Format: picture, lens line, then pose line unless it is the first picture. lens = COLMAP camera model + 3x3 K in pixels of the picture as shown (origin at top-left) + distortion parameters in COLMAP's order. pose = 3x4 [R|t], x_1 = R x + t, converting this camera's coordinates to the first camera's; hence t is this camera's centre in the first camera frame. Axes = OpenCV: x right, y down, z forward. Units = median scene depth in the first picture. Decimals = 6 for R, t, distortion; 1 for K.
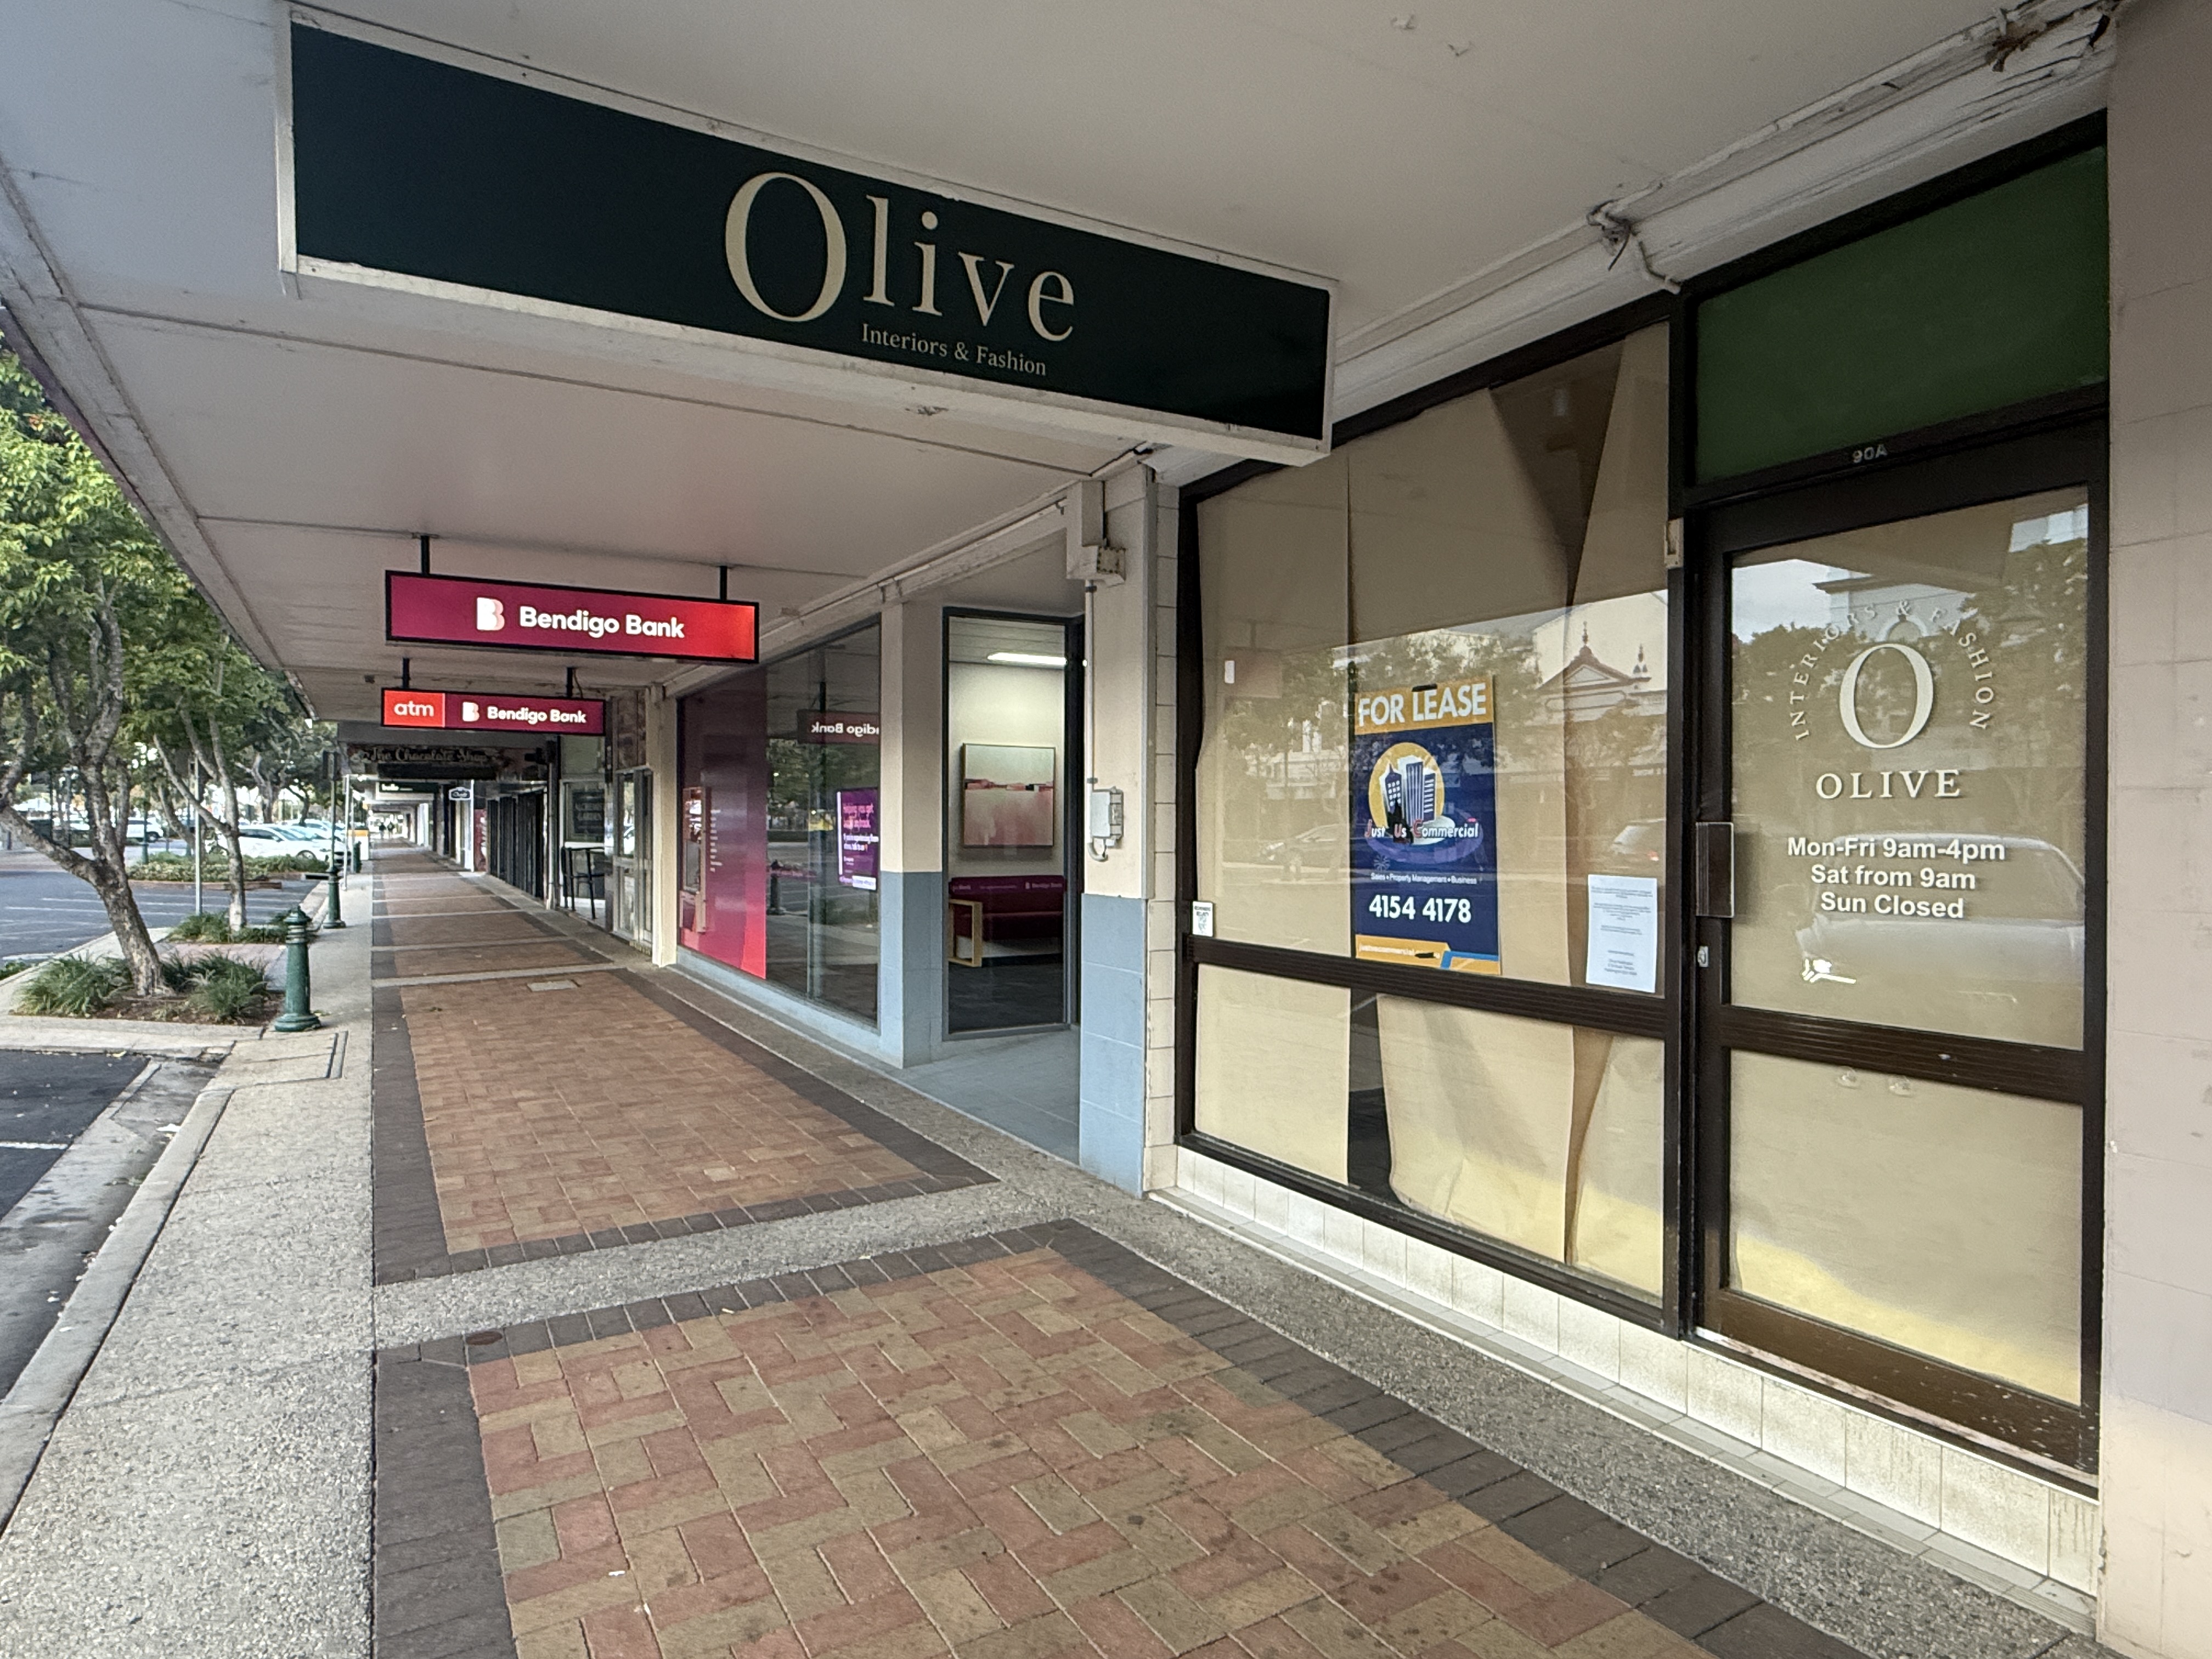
lens RADIAL K [[1262.5, 0, 1092.2], [0, 1262.5, 835.1], [0, 0, 1]] dist [-0.000790, -0.000265]
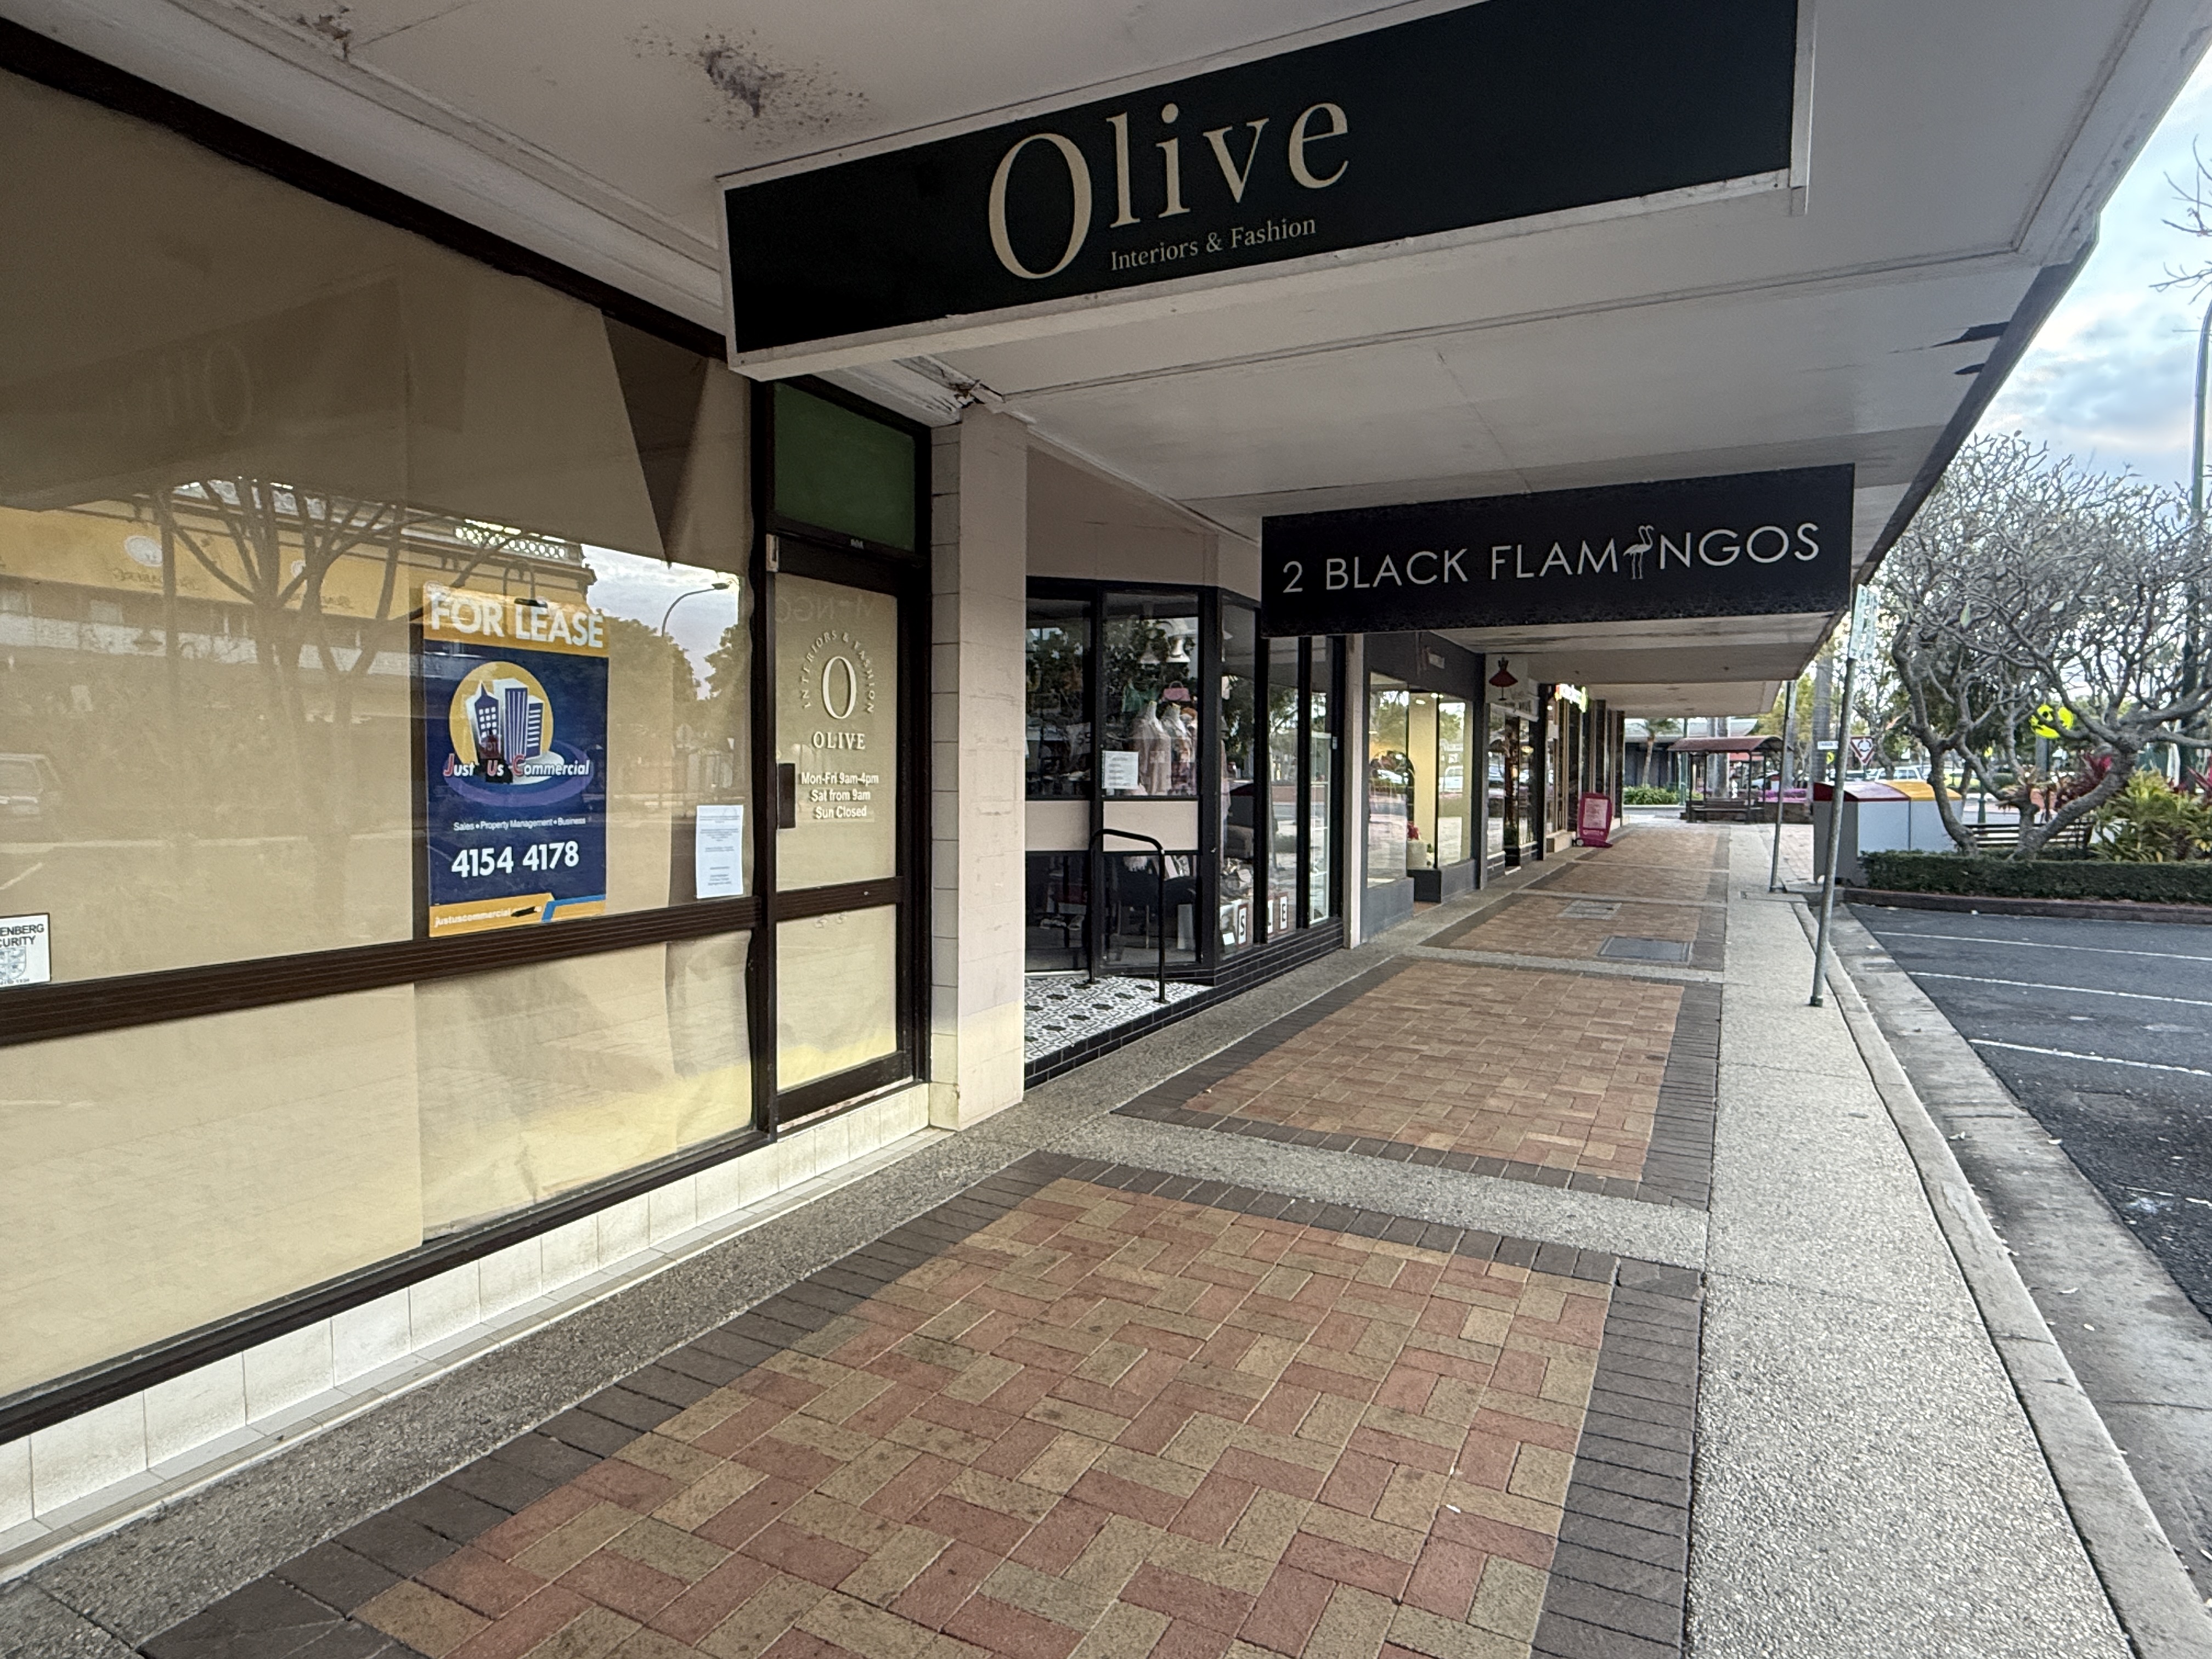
lens RADIAL K [[1262.5, 0, 1089.7], [0, 1262.5, 823.7], [0, 0, 1]] dist [-0.000790, -0.000265]
pose [[-0.548964, -0.037806, 0.834991, -0.700458], [0.002421, 0.998900, 0.046818, -0.005173], [-0.835842, 0.027723, -0.548269, 1.202118]]
